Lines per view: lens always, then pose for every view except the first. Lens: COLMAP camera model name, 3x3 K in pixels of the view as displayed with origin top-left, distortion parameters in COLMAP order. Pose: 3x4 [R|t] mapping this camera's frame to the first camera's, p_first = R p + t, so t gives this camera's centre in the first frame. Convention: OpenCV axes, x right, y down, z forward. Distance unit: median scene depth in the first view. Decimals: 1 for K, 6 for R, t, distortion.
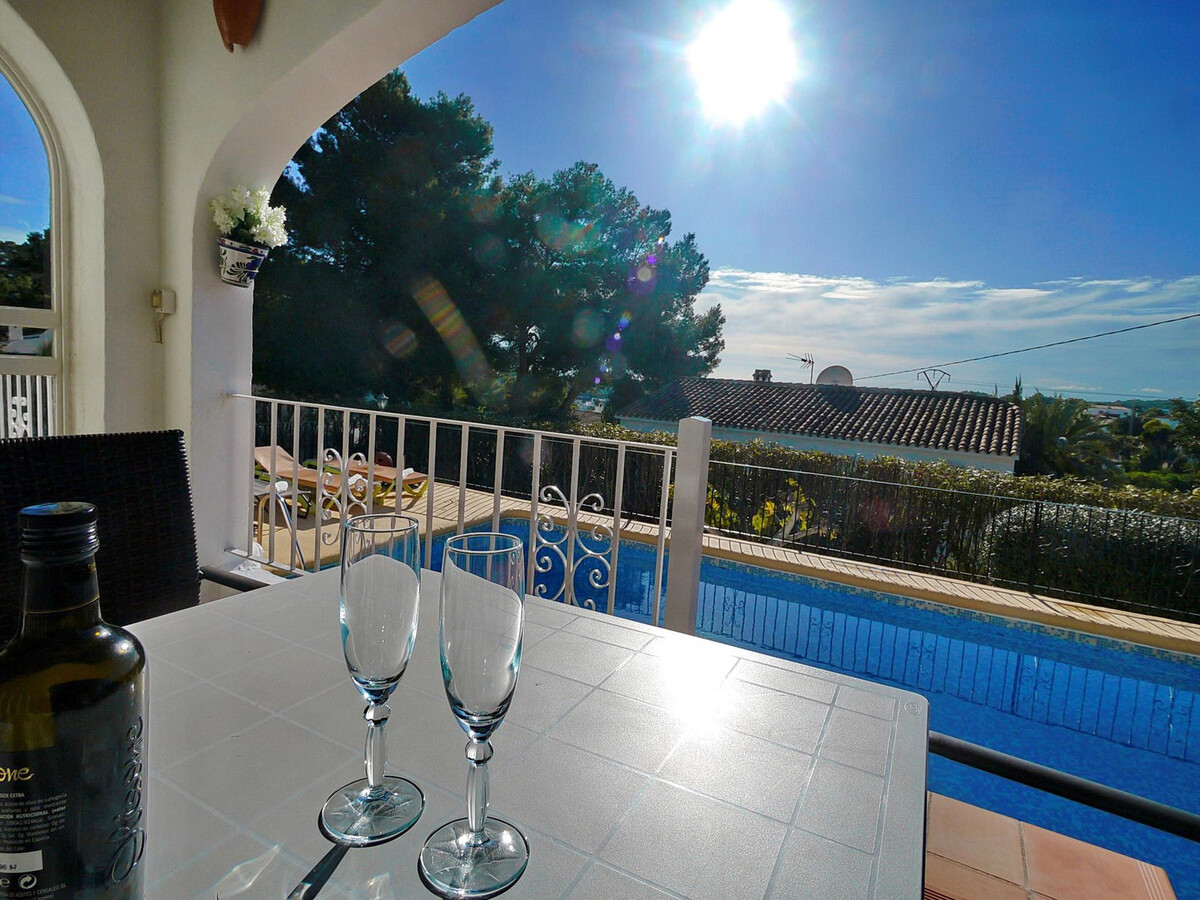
lens RADIAL K [[655.6, 0, 589.8], [0, 655.6, 438.5], [0, 0, 1]] dist [-0.000642, 0.001810]
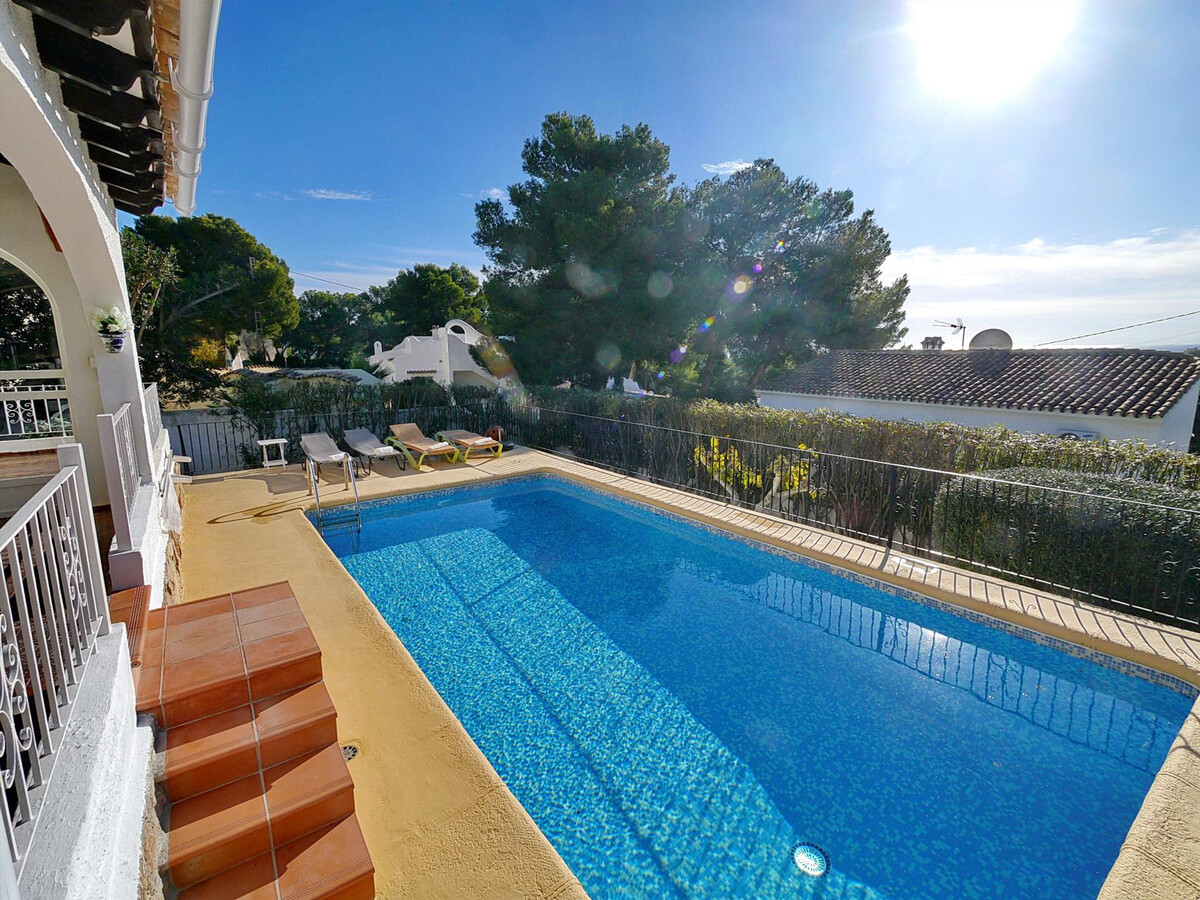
lens RADIAL K [[559.2, 0, 592.5], [0, 559.2, 439.1], [0, 0, 1]] dist [0.000921, -0.000755]
pose [[0.924477, -0.005185, -0.381202, 0.104716], [0.023702, 0.998755, 0.043897, 0.001288], [0.380500, -0.049617, 0.923449, -0.003696]]
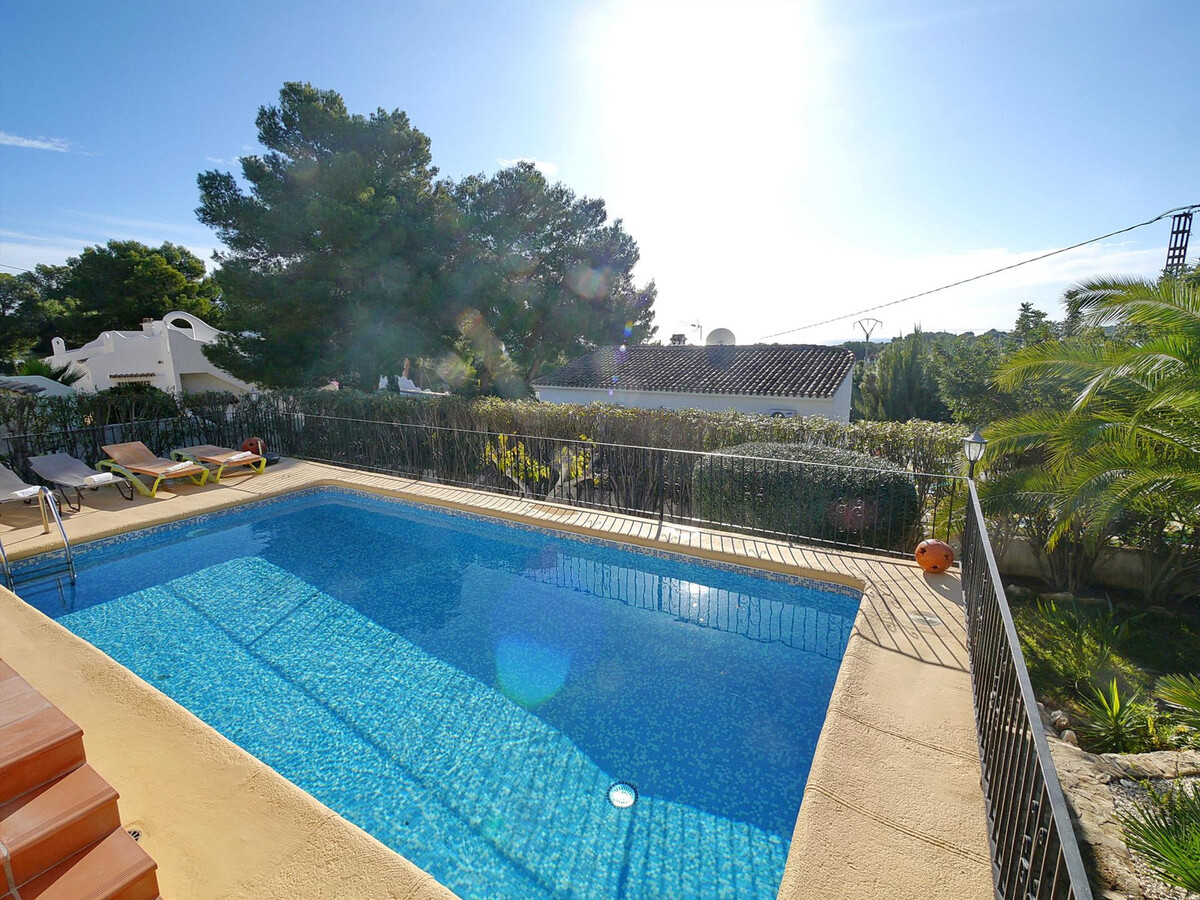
lens RADIAL K [[559.2, 0, 593.8], [0, 559.2, 442.2], [0, 0, 1]] dist [0.000921, -0.000755]
pose [[0.997326, -0.072966, -0.004194, 0.102102], [0.073073, 0.994406, 0.076271, -0.000671], [-0.001394, -0.076374, 0.997078, -0.010482]]
